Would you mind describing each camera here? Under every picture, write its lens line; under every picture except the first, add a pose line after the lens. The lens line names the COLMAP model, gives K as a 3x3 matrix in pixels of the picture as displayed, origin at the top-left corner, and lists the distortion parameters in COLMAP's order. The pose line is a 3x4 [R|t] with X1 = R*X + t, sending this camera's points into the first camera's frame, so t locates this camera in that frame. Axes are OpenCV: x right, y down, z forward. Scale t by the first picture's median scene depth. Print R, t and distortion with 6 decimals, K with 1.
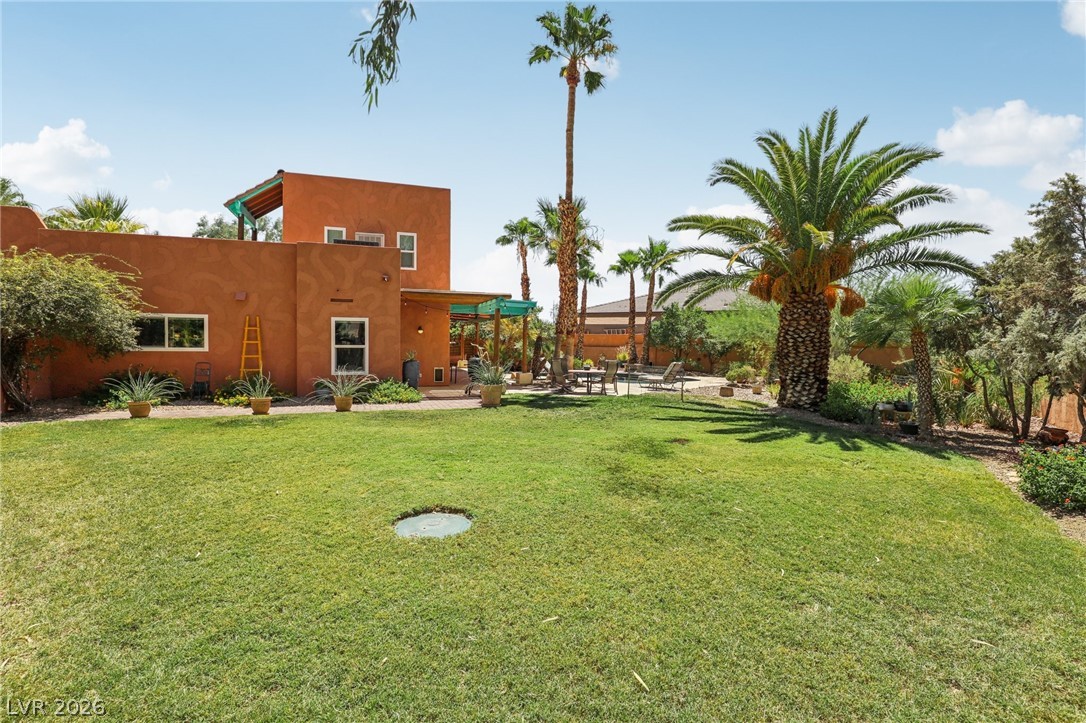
lens RADIAL K [[494.1, 0, 551.8], [0, 494.1, 366.4], [0, 0, 1]] dist [-0.001937, -0.000070]
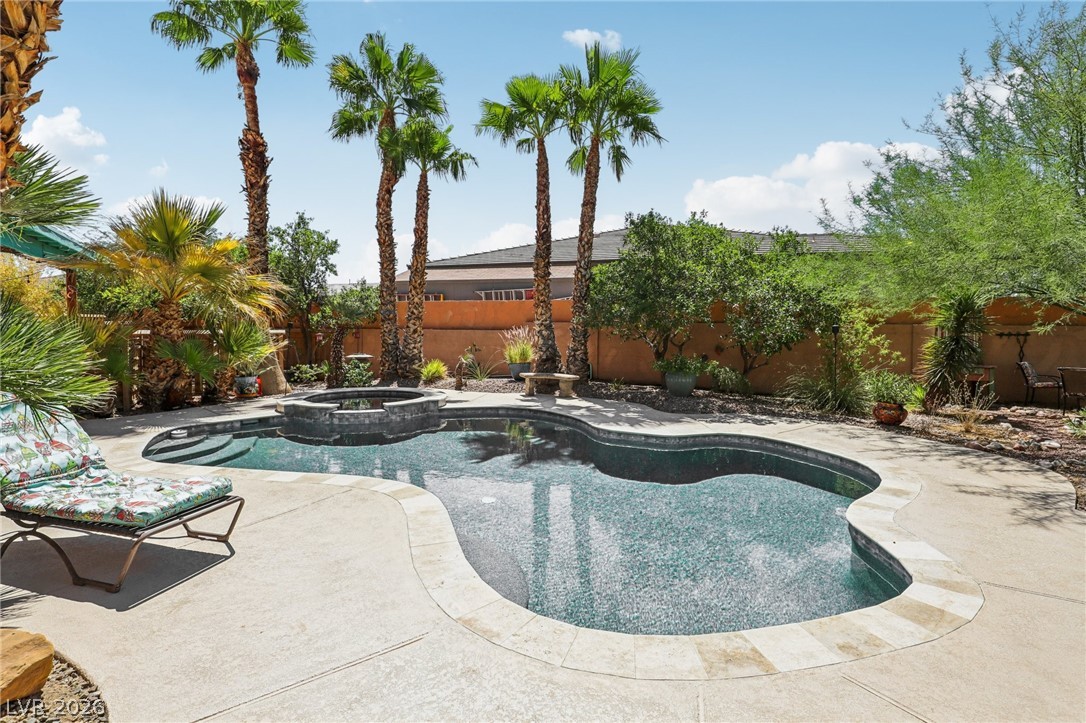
lens RADIAL K [[494.1, 0, 543.2], [0, 494.1, 362.0], [0, 0, 1]] dist [-0.001937, -0.000070]
pose [[0.987809, -0.005691, 0.155568, 0.137184], [0.010730, 0.999444, -0.031569, -0.002346], [-0.155302, 0.032853, 0.987321, 0.838155]]
